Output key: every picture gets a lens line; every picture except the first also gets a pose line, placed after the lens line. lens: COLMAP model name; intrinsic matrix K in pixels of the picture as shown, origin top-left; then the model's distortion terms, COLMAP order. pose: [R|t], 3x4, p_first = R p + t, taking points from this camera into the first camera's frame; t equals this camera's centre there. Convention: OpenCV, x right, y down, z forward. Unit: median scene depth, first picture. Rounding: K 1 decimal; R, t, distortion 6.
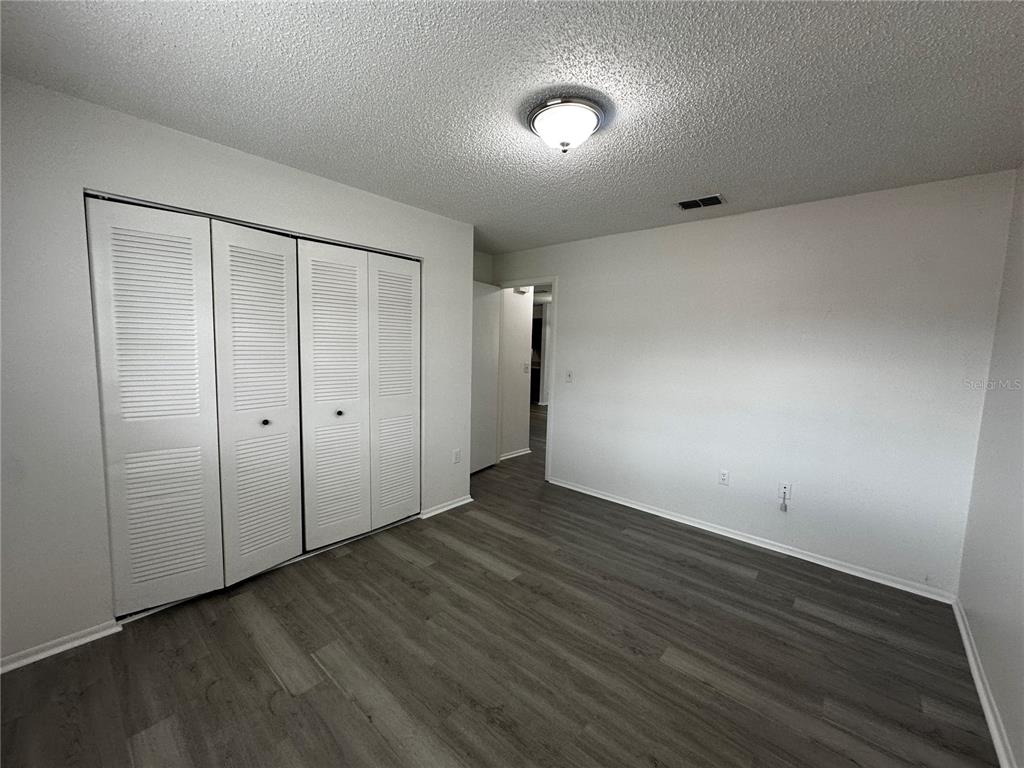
lens RADIAL K [[413.8, 0, 510.6], [0, 413.8, 383.8], [0, 0, 1]] dist [-0.001674, -0.000014]
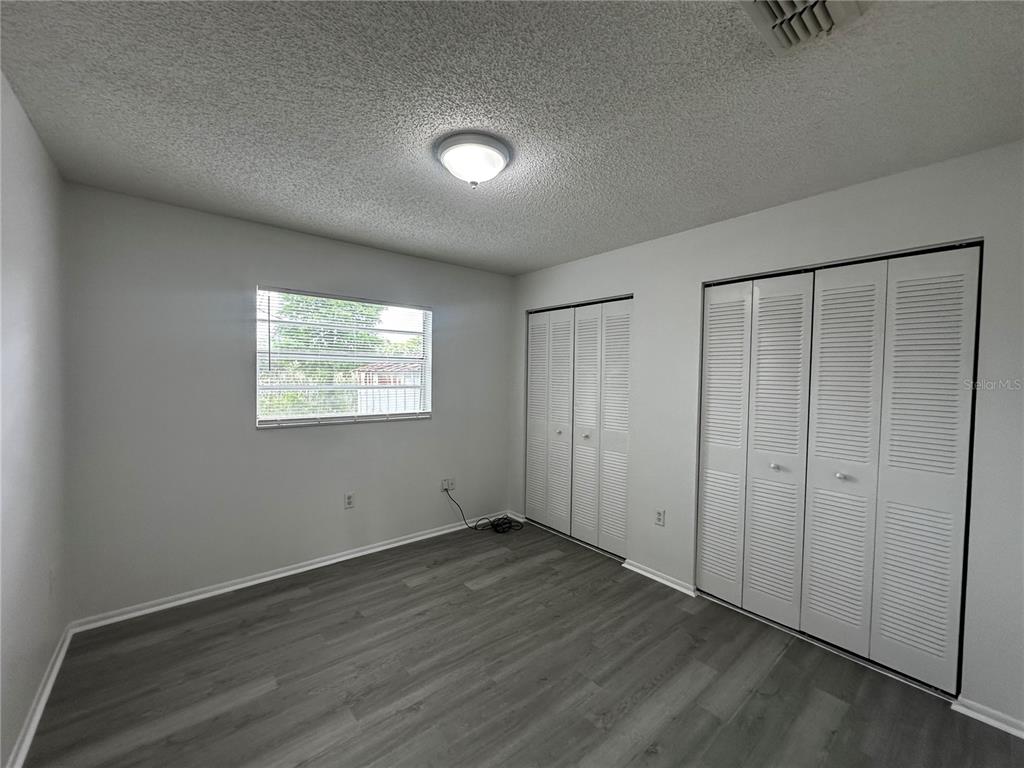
lens RADIAL K [[413.8, 0, 510.6], [0, 413.8, 383.8], [0, 0, 1]] dist [-0.001674, -0.000014]
pose [[-0.146241, -0.000656, -0.989249, 0.476697], [-0.118294, 0.992836, 0.016830, -0.045973], [0.982151, 0.119483, -0.145271, 0.526208]]
